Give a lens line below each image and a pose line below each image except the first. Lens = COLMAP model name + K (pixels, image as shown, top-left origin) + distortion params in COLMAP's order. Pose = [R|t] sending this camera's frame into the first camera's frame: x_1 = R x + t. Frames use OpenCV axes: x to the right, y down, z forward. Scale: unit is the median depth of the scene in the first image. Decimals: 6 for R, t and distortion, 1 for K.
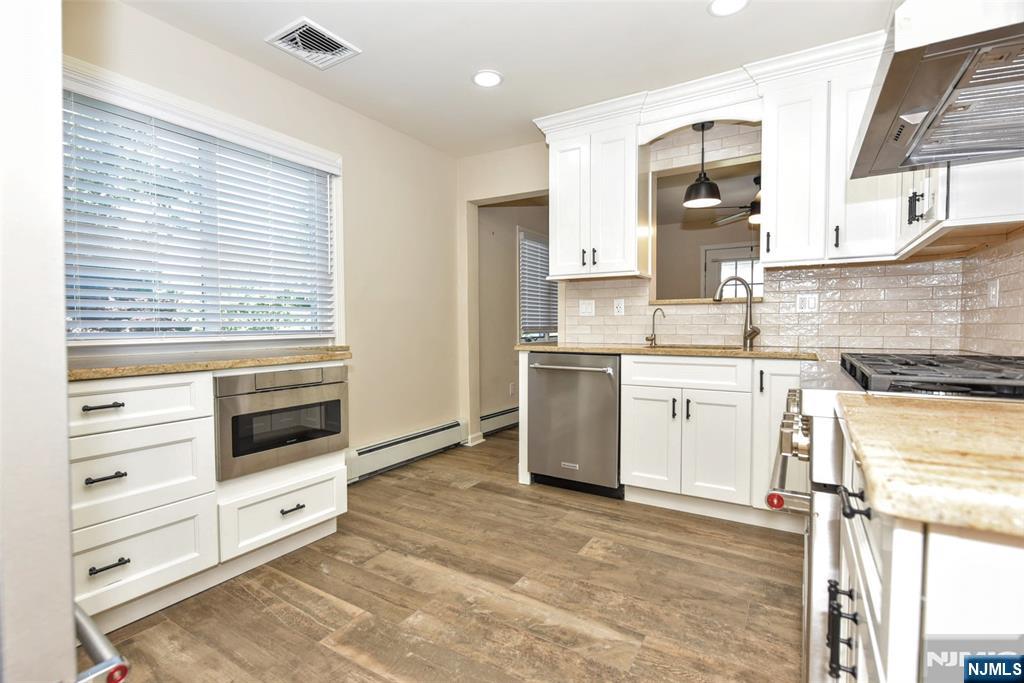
lens RADIAL K [[483.5, 0, 512.0], [0, 483.5, 341.5], [0, 0, 1]] dist [-0.005340, -0.001641]
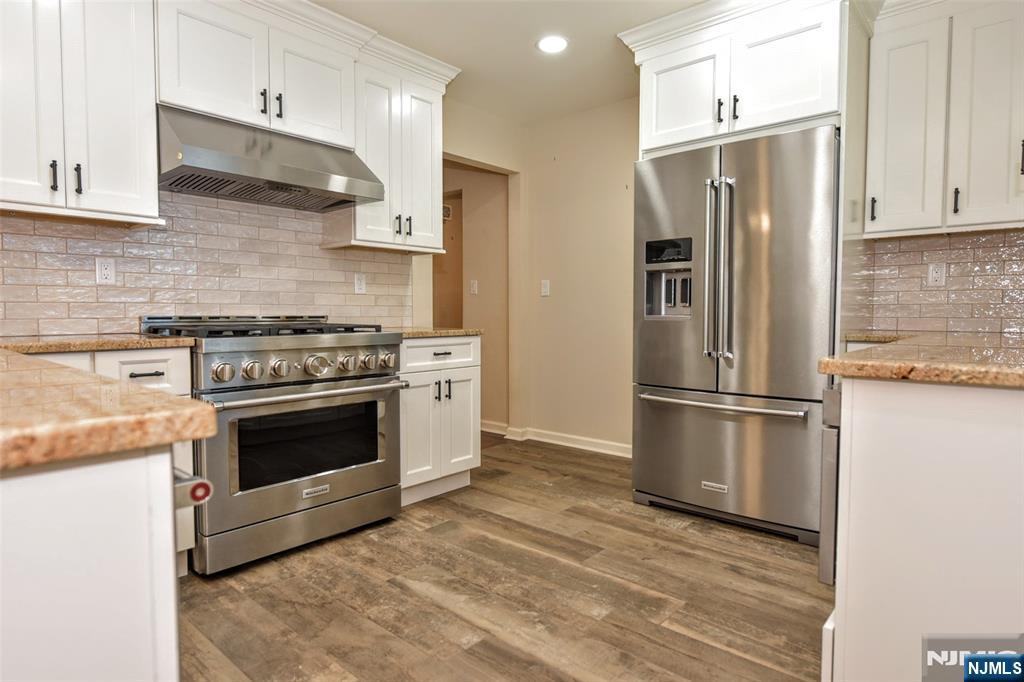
lens RADIAL K [[569.3, 0, 506.3], [0, 569.3, 343.4], [0, 0, 1]] dist [-0.000926, 0.000050]
pose [[-0.984924, -0.006576, 0.172861, -0.172446], [0.008593, 0.996184, 0.086856, -0.038716], [-0.172772, 0.087032, -0.981109, 1.706904]]
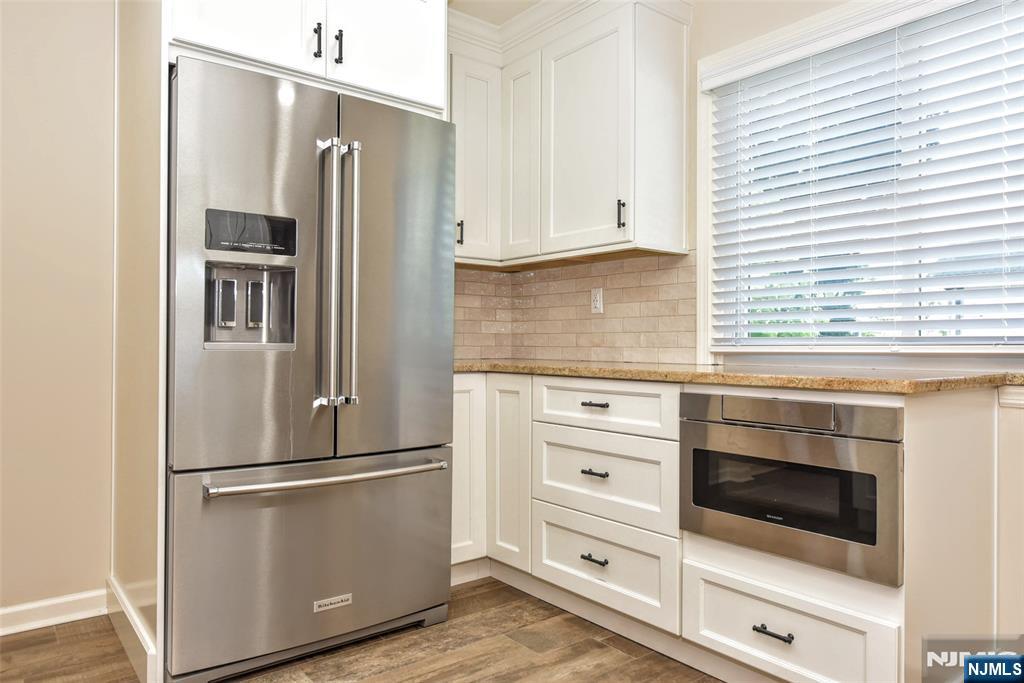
lens RADIAL K [[678.3, 0, 512.0], [0, 678.3, 341.5], [0, 0, 1]] dist [-0.001267, -0.000643]
pose [[-0.342452, -0.002978, -0.939531, 0.442471], [-0.035725, 0.999313, 0.009854, -0.007780], [0.938856, 0.036939, -0.342323, 0.976032]]
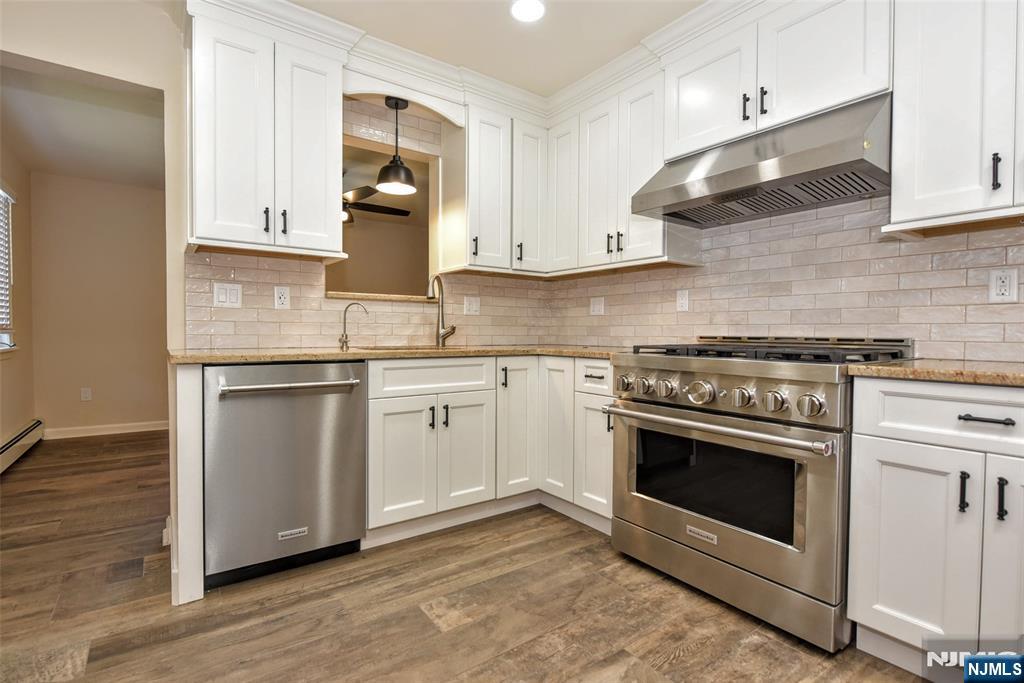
lens RADIAL K [[489.2, 0, 516.9], [0, 489.2, 341.3], [0, 0, 1]] dist [-0.002829, -0.000600]
pose [[0.371092, -0.014432, 0.928484, -0.529108], [0.023825, 0.999698, 0.006017, -0.003147], [-0.928291, 0.019888, 0.371323, 0.642501]]
